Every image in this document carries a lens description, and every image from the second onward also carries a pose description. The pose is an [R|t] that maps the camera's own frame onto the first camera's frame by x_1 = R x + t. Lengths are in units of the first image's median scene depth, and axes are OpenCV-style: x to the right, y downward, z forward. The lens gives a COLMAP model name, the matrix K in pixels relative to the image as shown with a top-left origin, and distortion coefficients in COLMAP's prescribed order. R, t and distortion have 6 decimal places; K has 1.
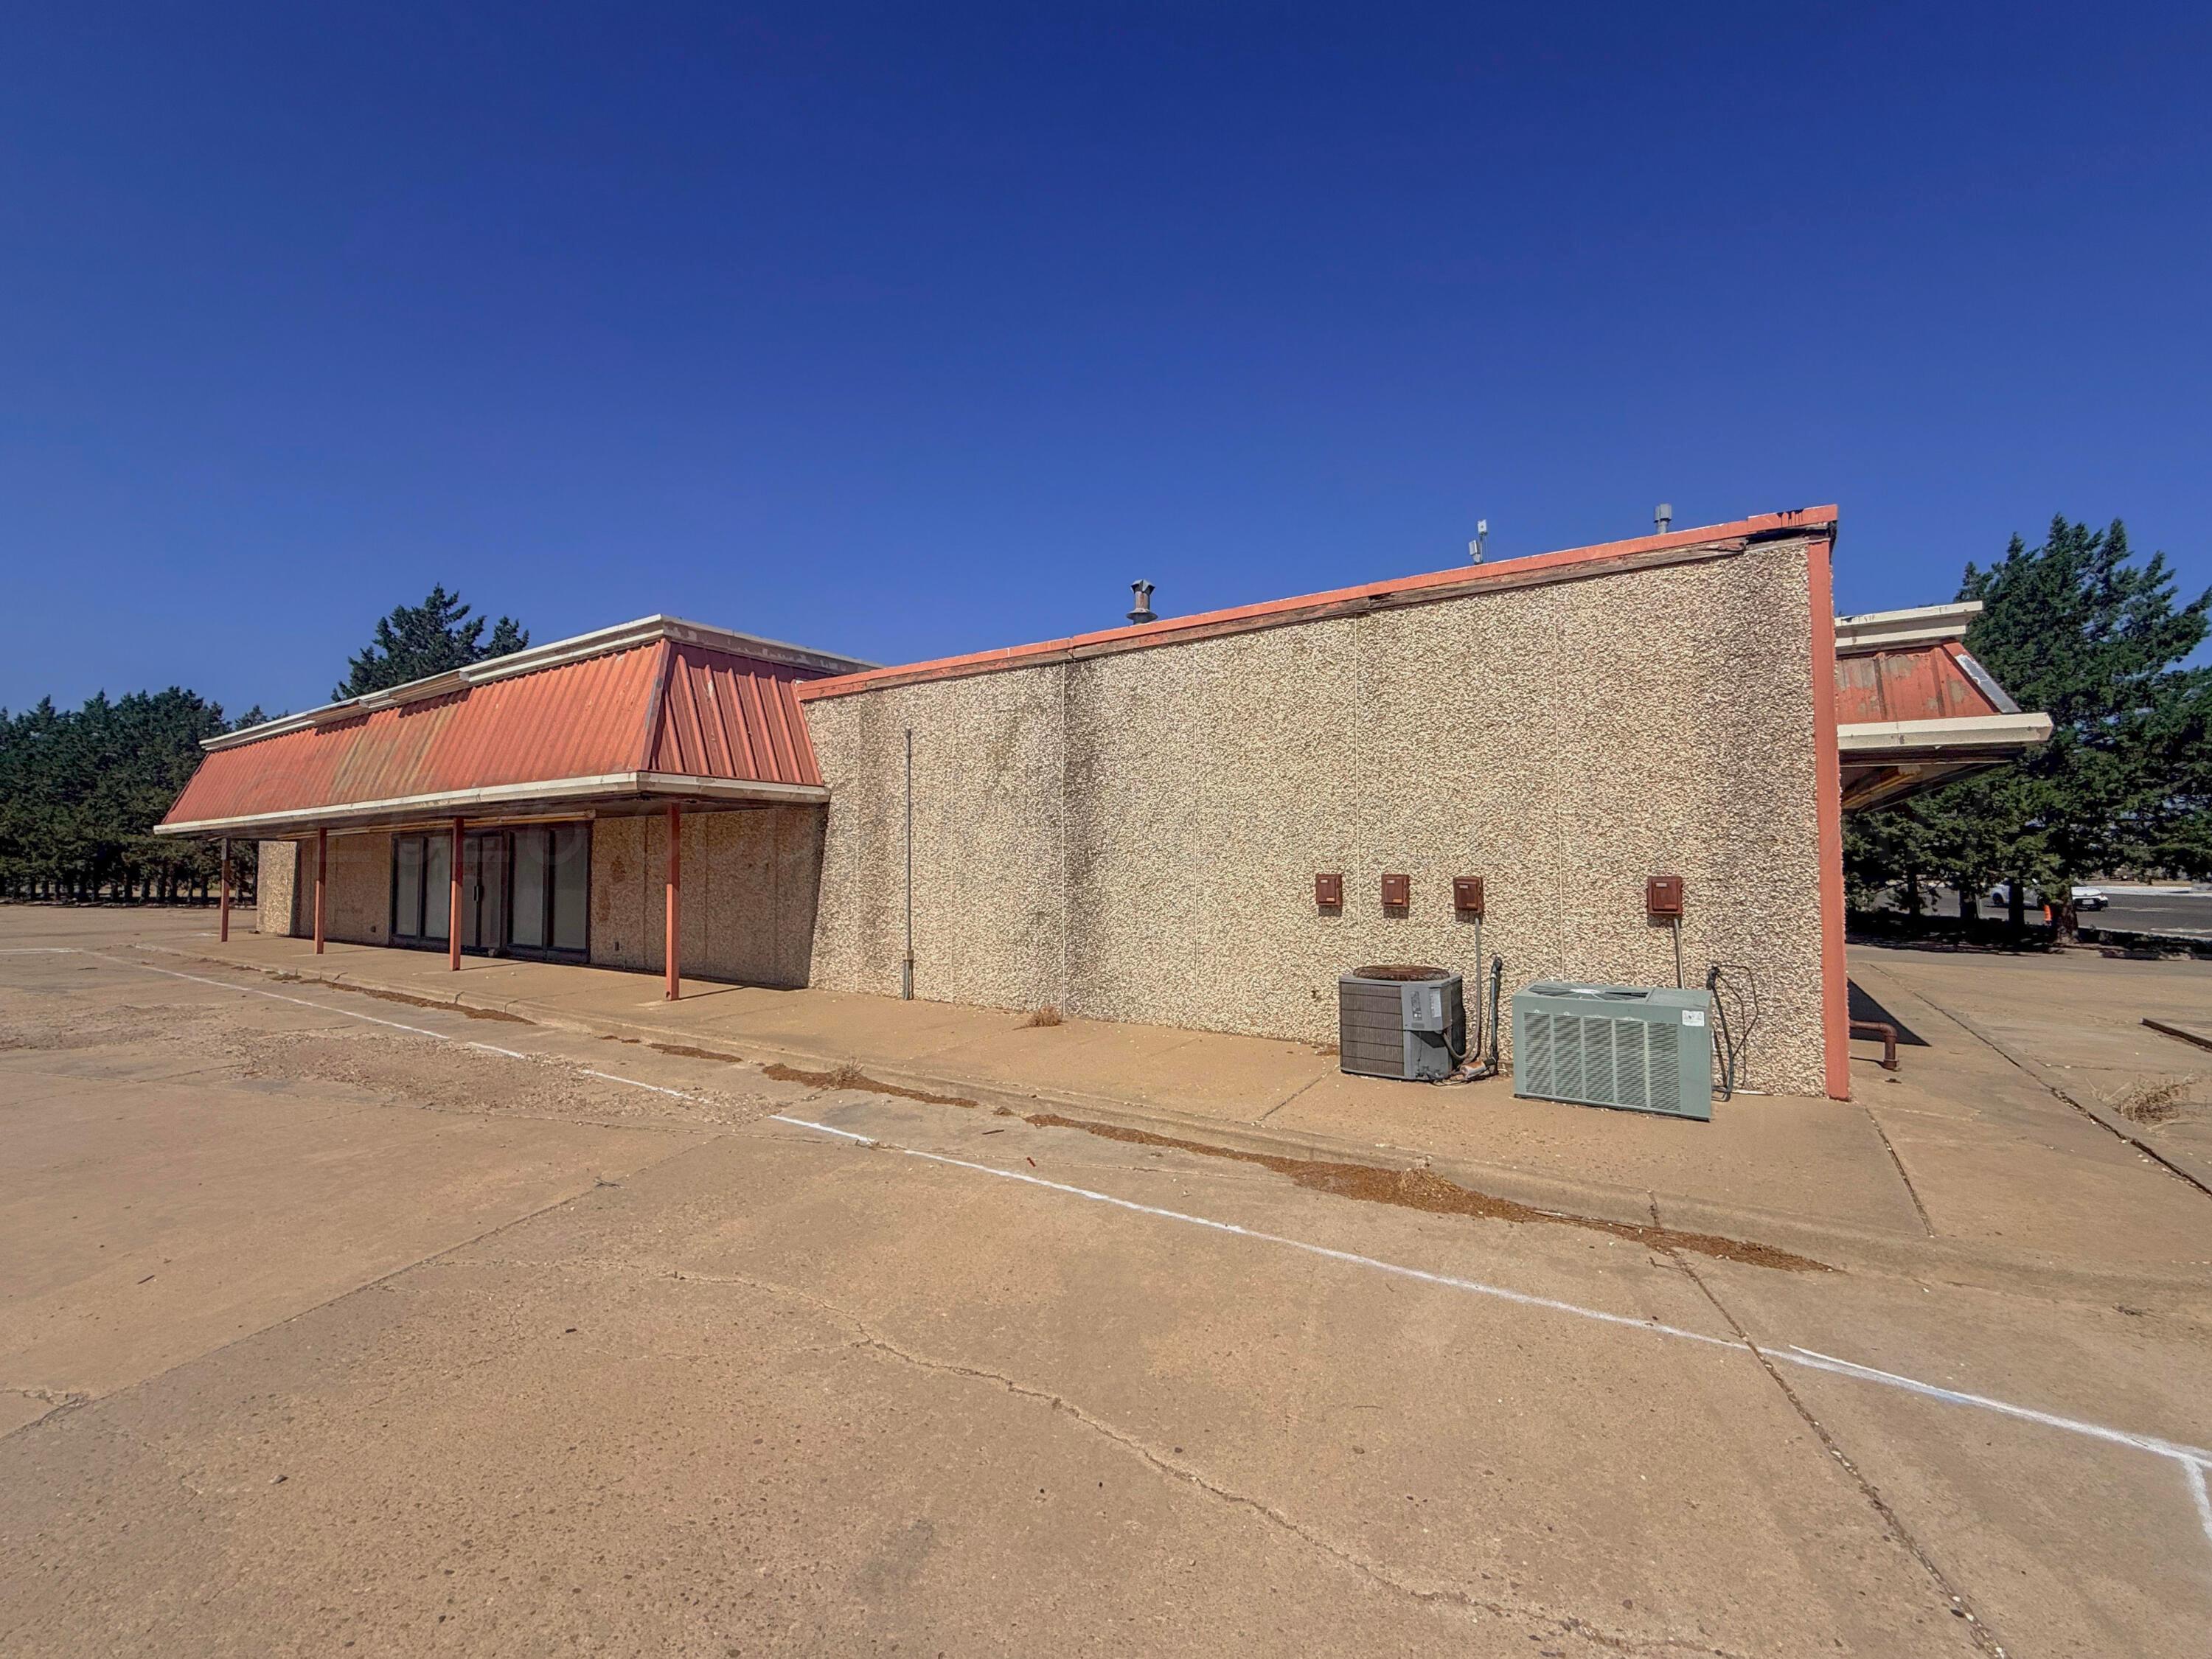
lens RADIAL K [[923.3, 0, 1106.0], [0, 923.3, 829.5], [0, 0, 1]] dist [0.002104, 0.000145]
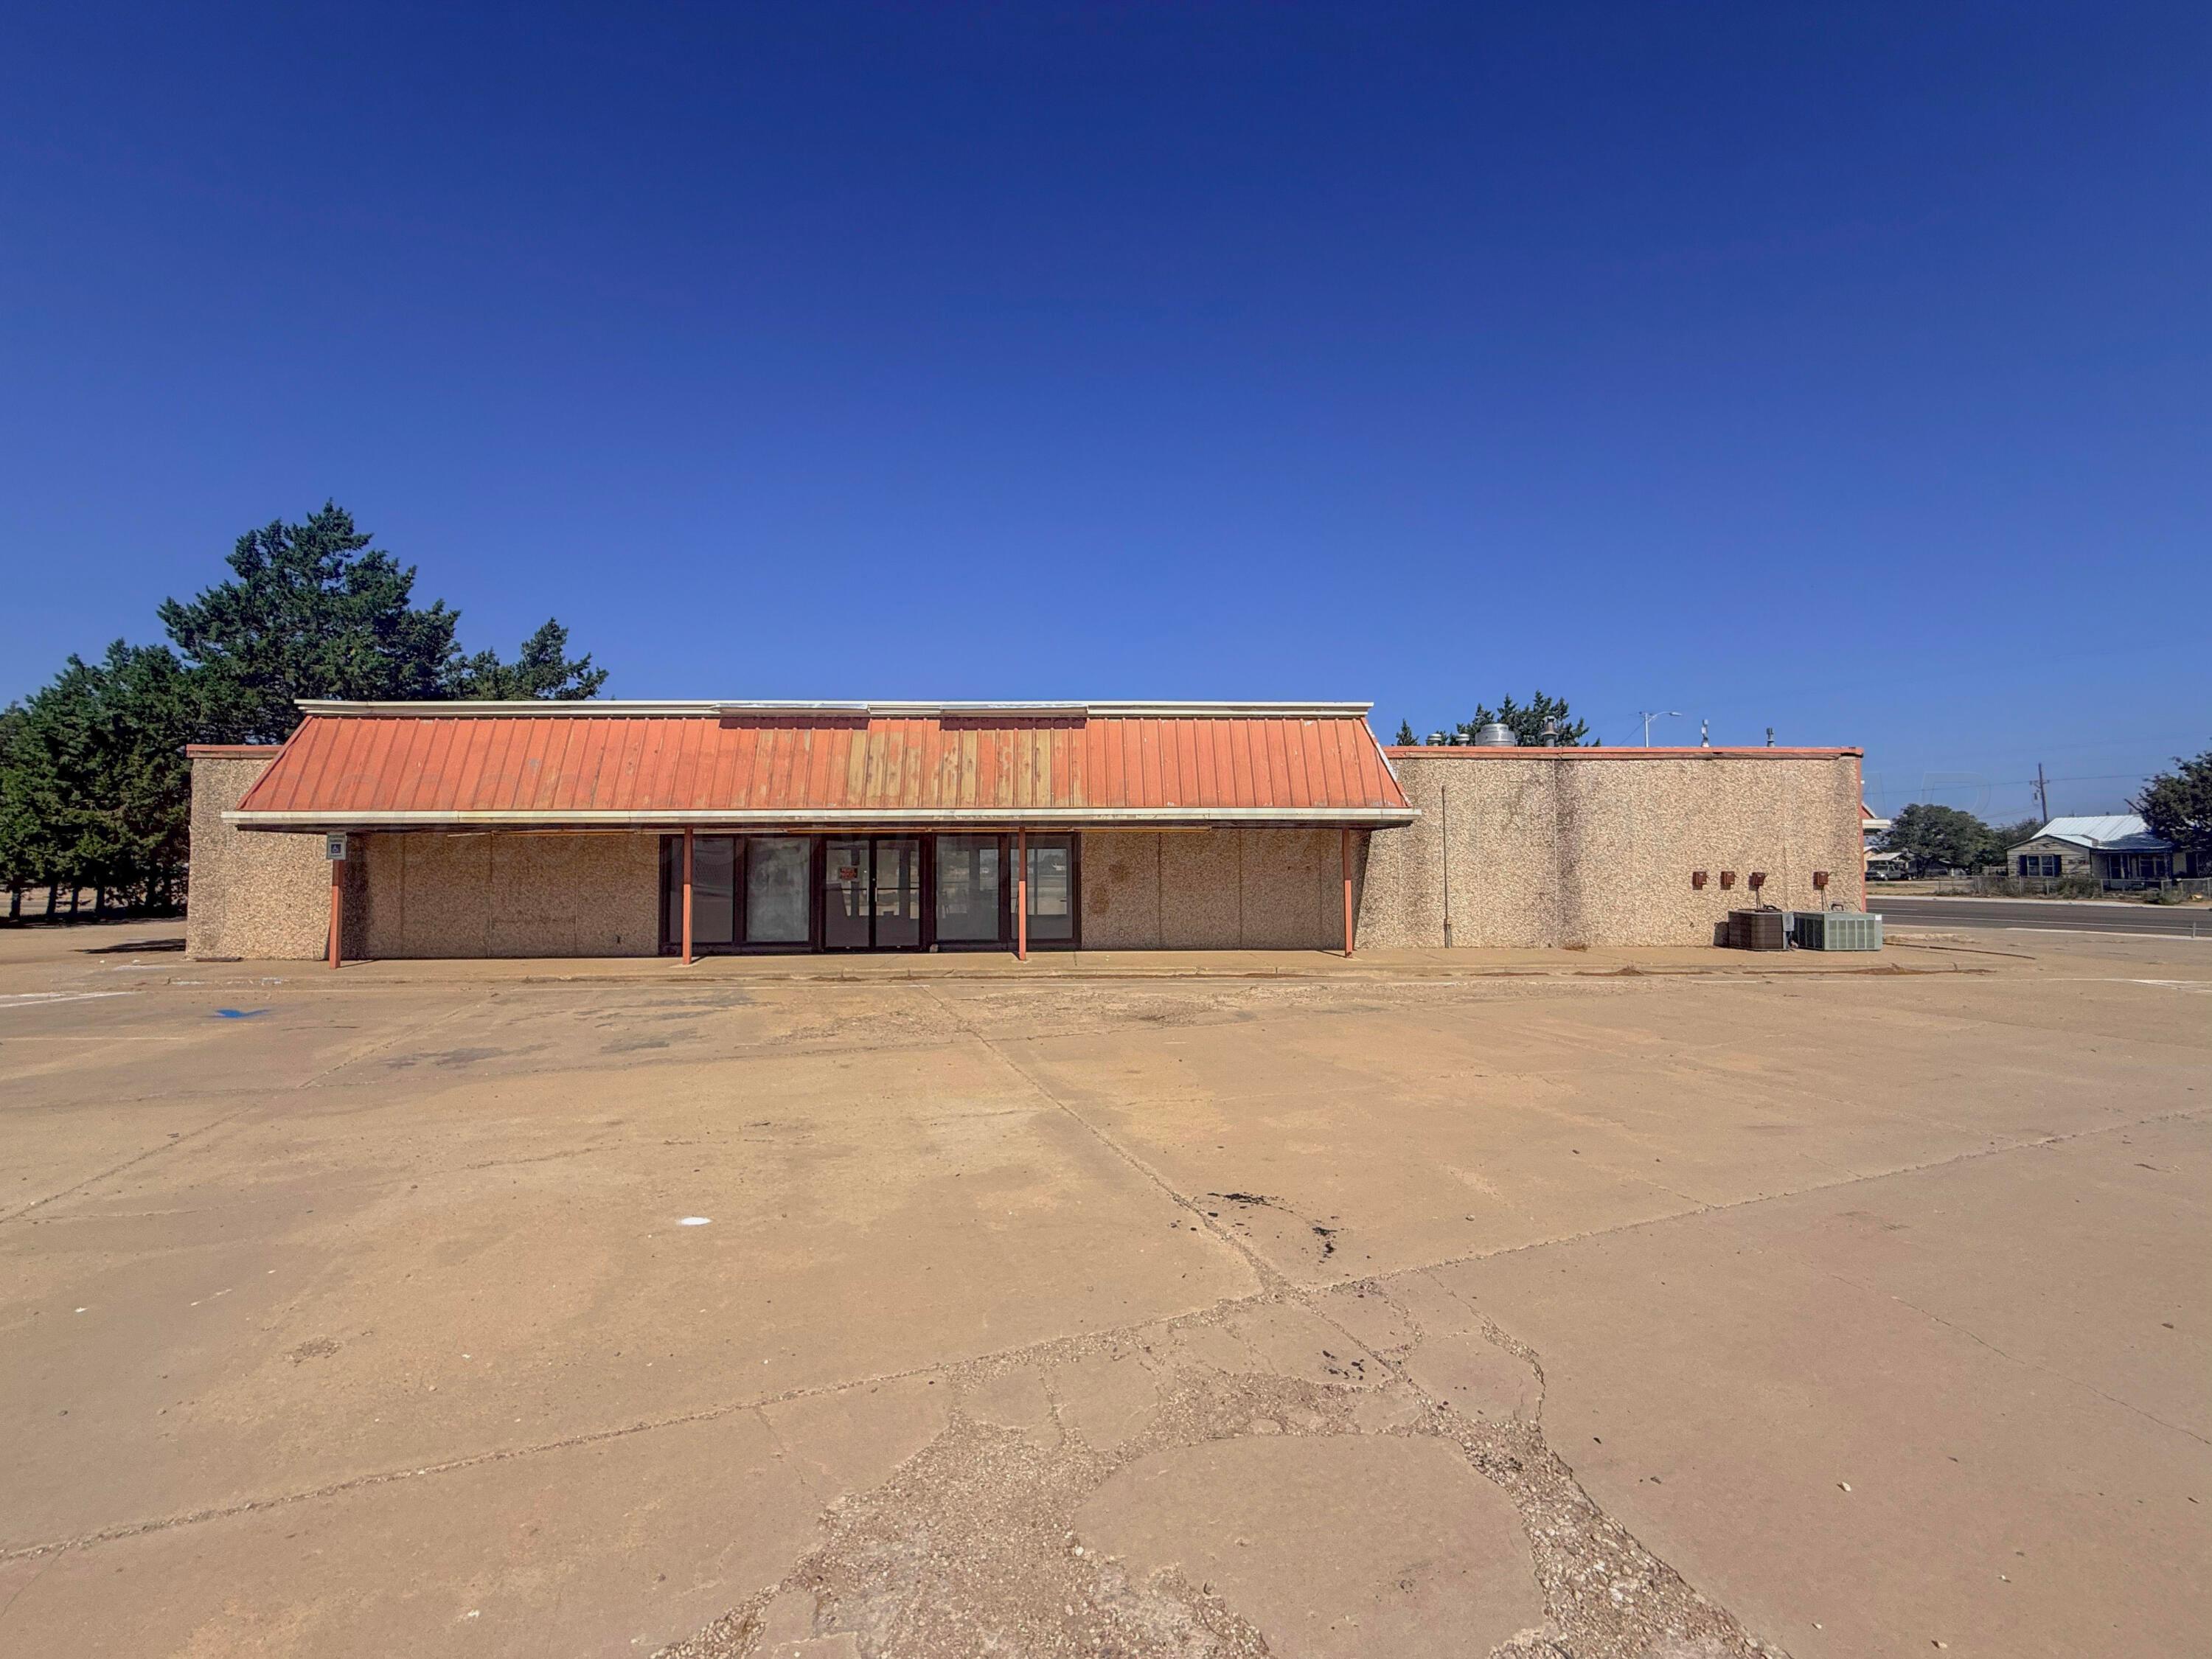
lens RADIAL K [[883.5, 0, 1100.1], [0, 883.5, 832.8], [0, 0, 1]] dist [0.001155, -0.000136]
pose [[0.805190, 0.025506, 0.592468, -1.887962], [-0.022530, 0.999669, -0.012417, 0.011567], [-0.592589, -0.003350, 0.805498, 0.098562]]
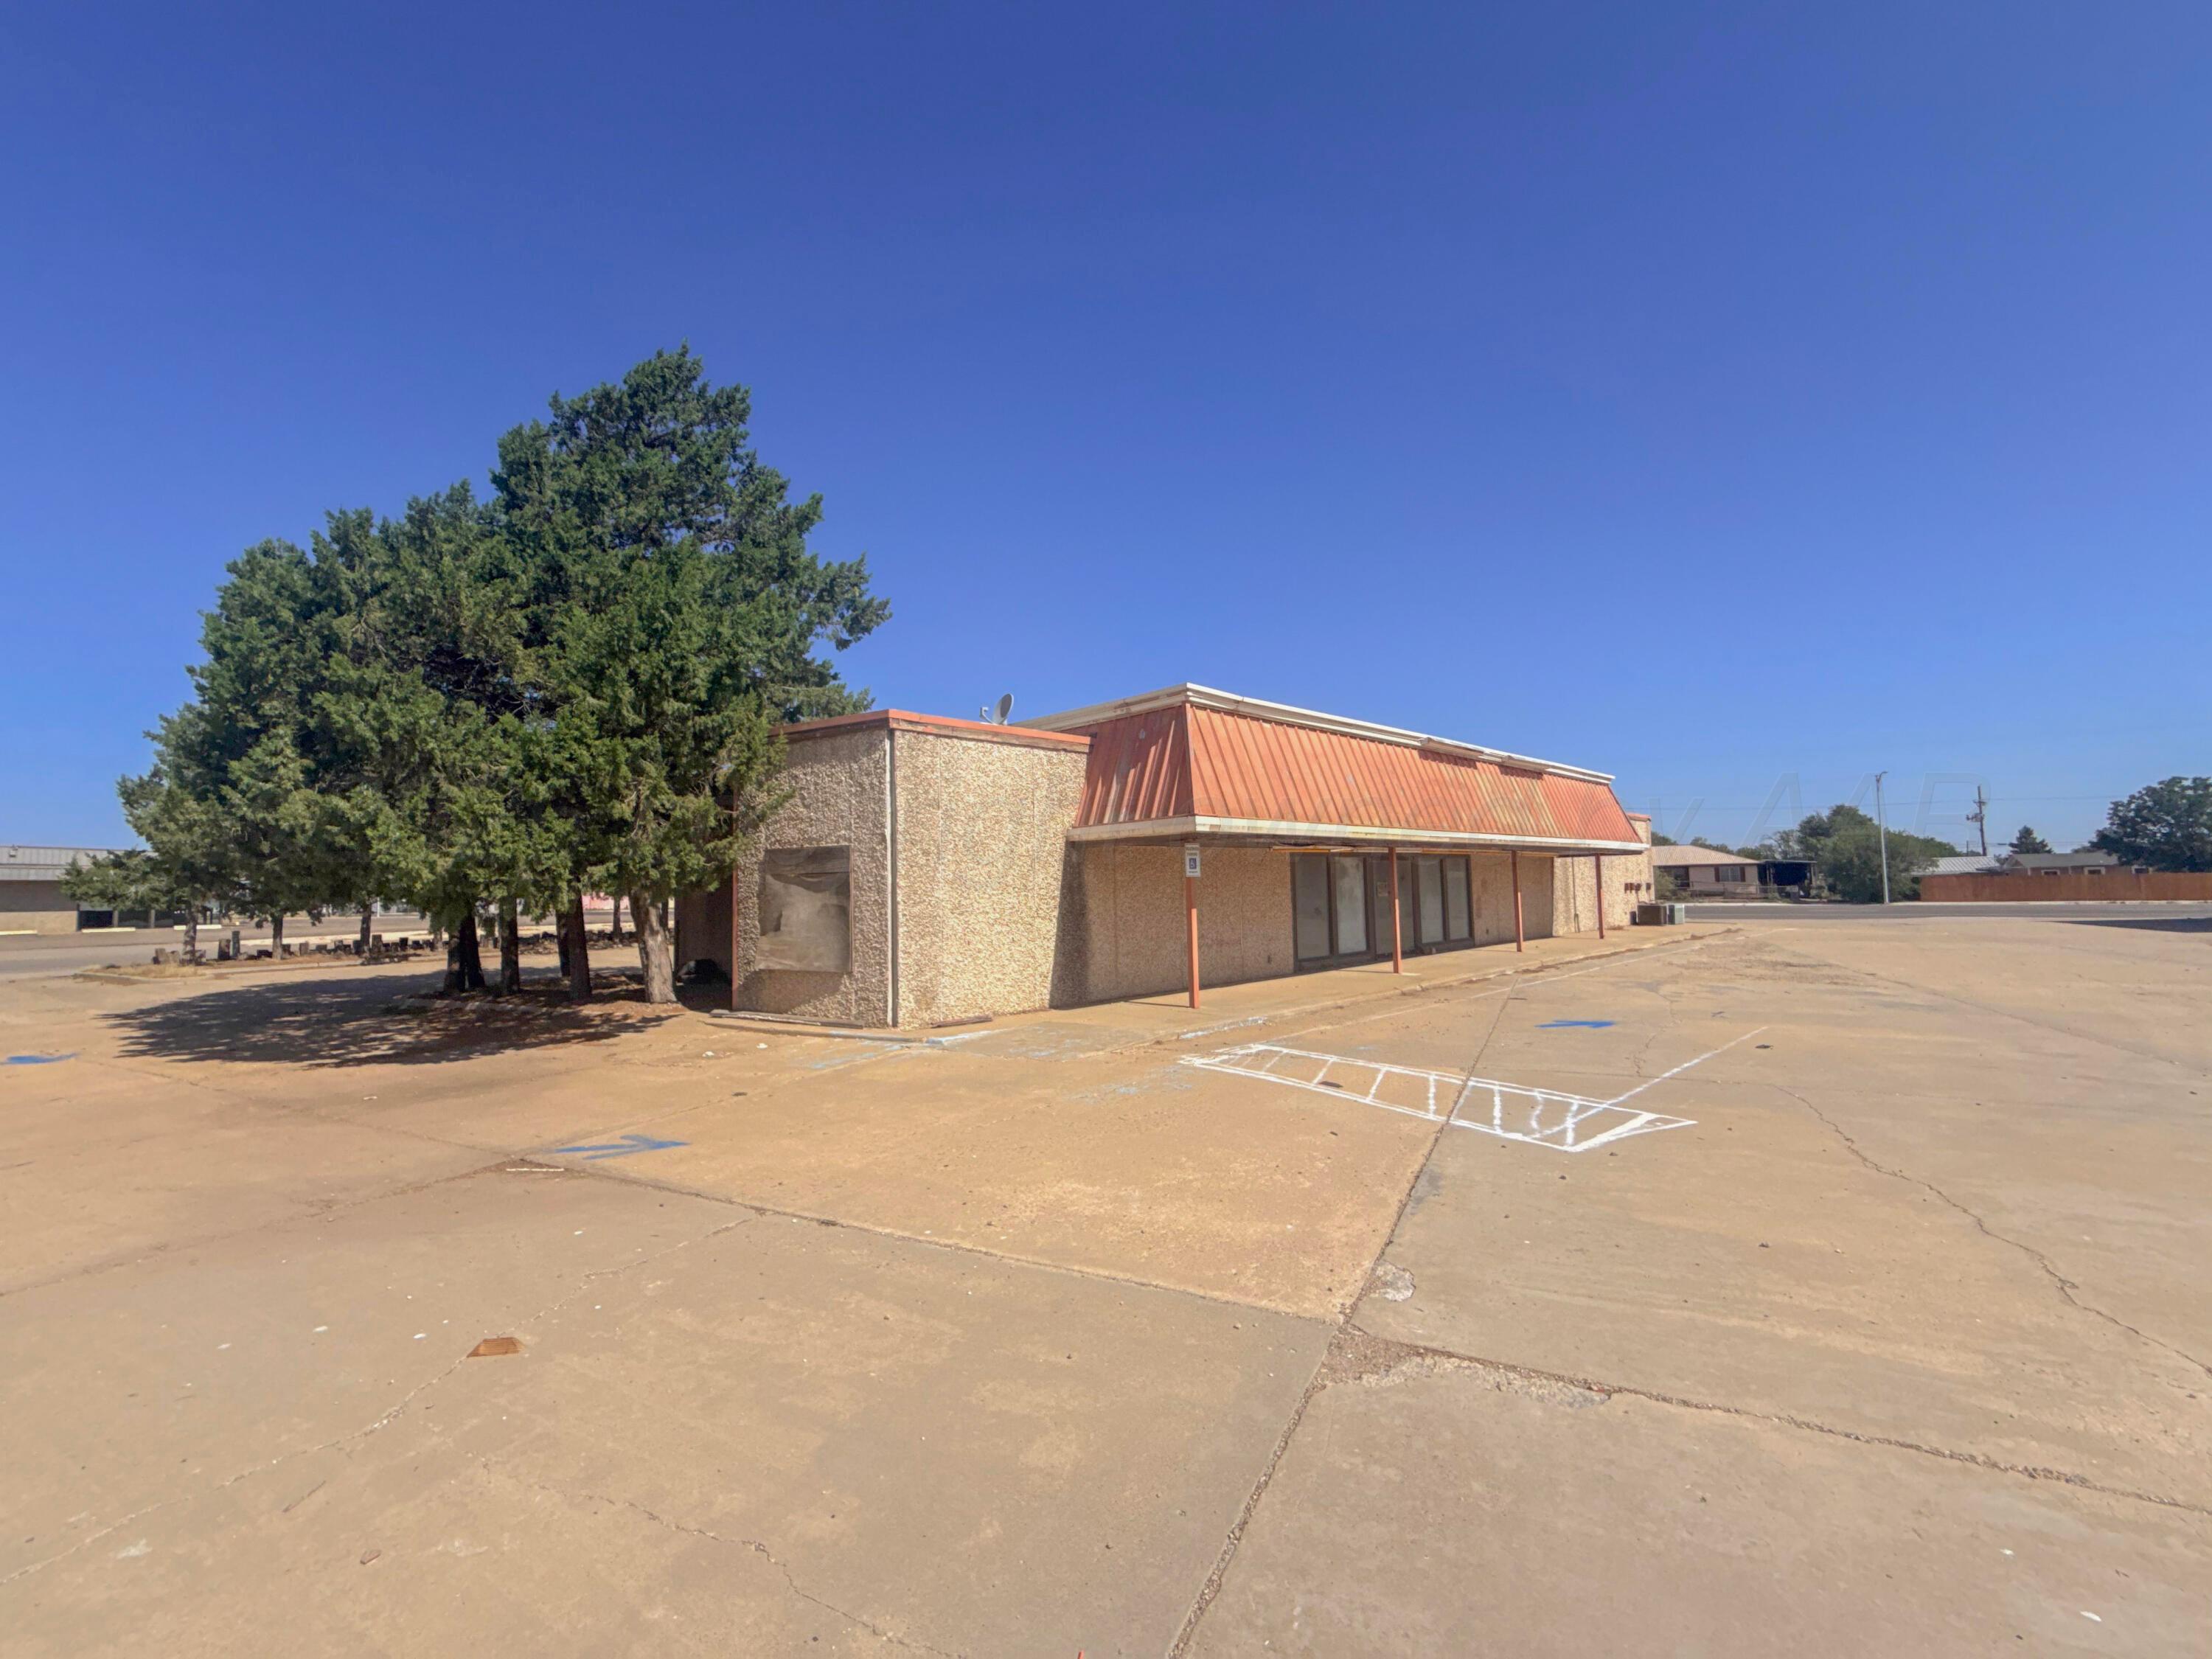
lens RADIAL K [[883.5, 0, 1100.1], [0, 883.5, 832.8], [0, 0, 1]] dist [0.001155, -0.000136]
pose [[0.233238, 0.062242, 0.970426, -3.327579], [-0.014652, 0.998061, -0.060492, 0.084094], [-0.972309, -0.000110, 0.233698, 1.942459]]
